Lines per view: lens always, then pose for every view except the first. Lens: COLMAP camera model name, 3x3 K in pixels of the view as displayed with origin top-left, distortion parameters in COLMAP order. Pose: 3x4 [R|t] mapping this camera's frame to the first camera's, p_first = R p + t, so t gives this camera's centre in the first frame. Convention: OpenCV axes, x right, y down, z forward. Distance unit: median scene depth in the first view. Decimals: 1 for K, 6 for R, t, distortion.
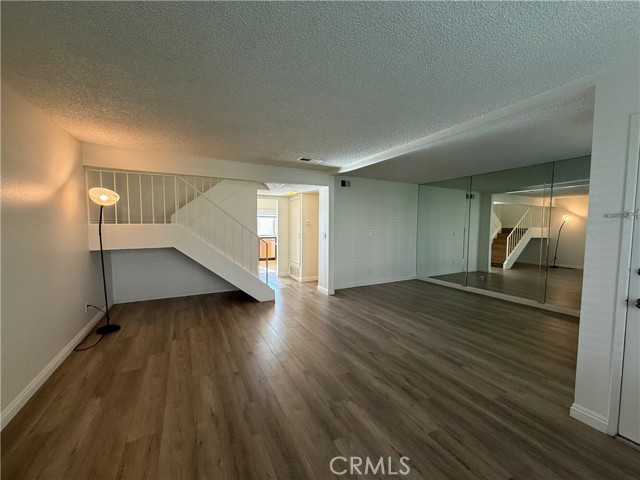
lens RADIAL K [[256.3, 0, 319.8], [0, 256.3, 241.4], [0, 0, 1]] dist [-0.001045, -0.000028]
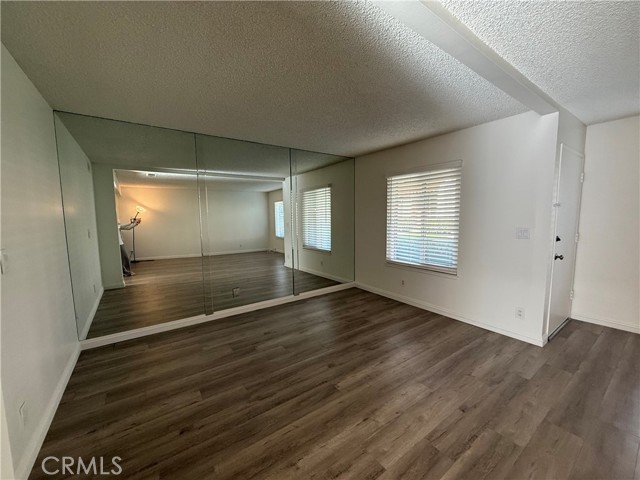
lens RADIAL K [[256.3, 0, 321.7], [0, 256.3, 240.4], [0, 0, 1]] dist [-0.001045, -0.000028]
pose [[-0.135228, -0.094568, 0.986291, -0.120884], [0.075559, 0.991552, 0.105432, -0.088250], [-0.987929, 0.088781, -0.126941, 1.469725]]
